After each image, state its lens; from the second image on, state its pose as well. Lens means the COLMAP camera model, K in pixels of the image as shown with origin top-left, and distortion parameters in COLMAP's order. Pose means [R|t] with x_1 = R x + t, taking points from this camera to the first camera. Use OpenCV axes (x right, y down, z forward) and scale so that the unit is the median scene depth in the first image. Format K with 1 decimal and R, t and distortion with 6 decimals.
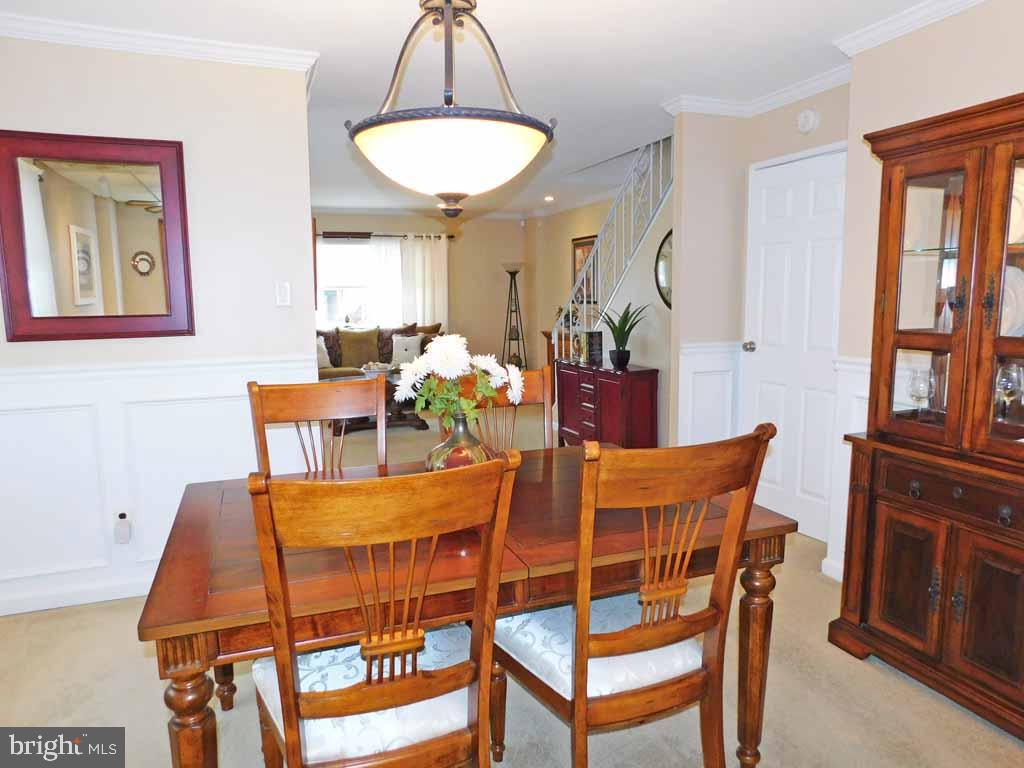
lens RADIAL K [[691.0, 0, 512.0], [0, 691.0, 384.0], [0, 0, 1]] dist [-0.022000, 0.000770]
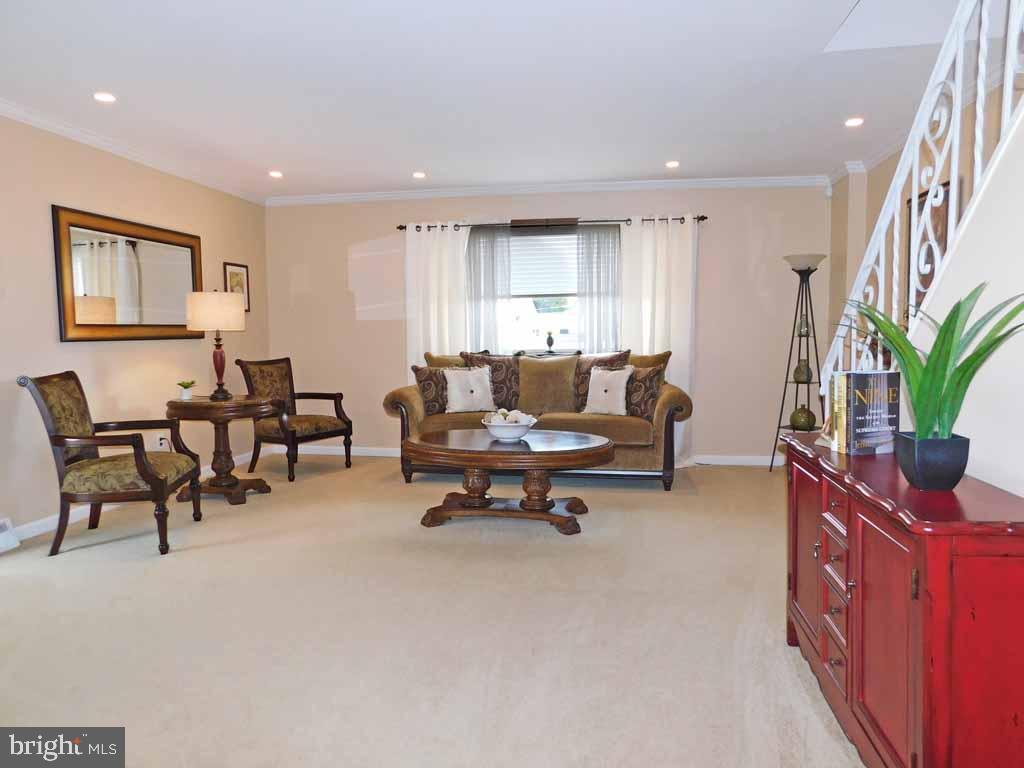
lens RADIAL K [[691.0, 0, 512.0], [0, 691.0, 384.0], [0, 0, 1]] dist [-0.022000, 0.000770]
pose [[0.866864, 0.047516, -0.496275, 0.088286], [-0.071263, 0.997035, -0.029016, -0.029931], [0.493425, 0.060519, 0.867680, 0.384994]]
